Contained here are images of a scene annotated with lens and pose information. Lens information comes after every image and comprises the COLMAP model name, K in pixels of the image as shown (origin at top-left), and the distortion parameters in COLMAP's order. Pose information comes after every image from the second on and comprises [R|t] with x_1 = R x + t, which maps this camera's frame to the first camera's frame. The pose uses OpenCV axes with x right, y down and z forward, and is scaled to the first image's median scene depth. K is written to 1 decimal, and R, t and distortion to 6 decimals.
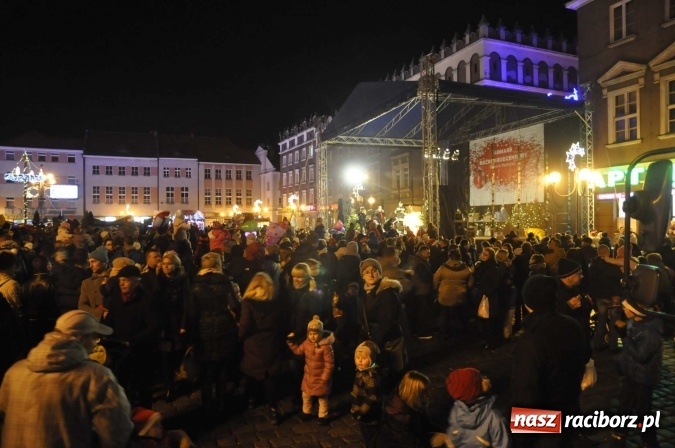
lens RADIAL K [[461.6, 0, 337.0], [0, 461.6, 226.6], [0, 0, 1]] dist [-0.112614, 0.072949]
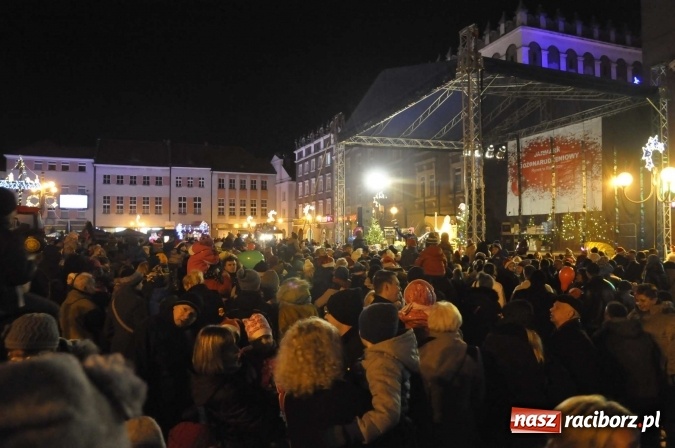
lens RADIAL K [[466.0, 0, 336.8], [0, 466.0, 226.2], [0, 0, 1]] dist [-0.115921, 0.085889]
pose [[0.999222, 0.002461, -0.039370, -0.000502], [-0.003517, 0.999635, -0.026780, -0.000429], [0.039289, 0.026898, 0.998866, 0.043702]]
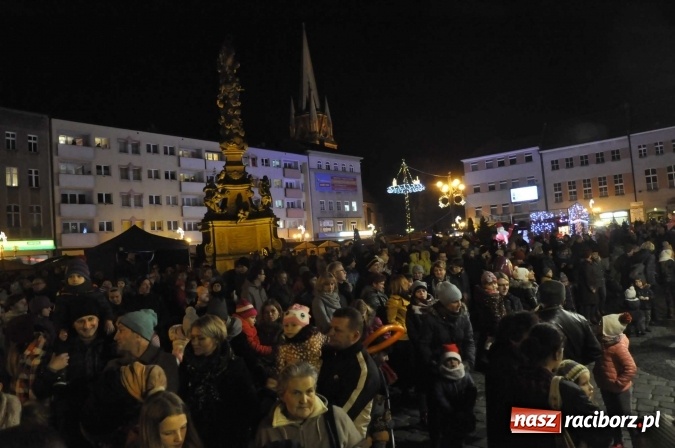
lens RADIAL K [[466.0, 0, 336.8], [0, 466.0, 226.2], [0, 0, 1]] dist [-0.115921, 0.085889]
pose [[0.477894, -0.074027, -0.875293, 0.038809], [0.076899, 0.996143, -0.042262, -0.000756], [0.875045, -0.047112, 0.481744, 0.198162]]
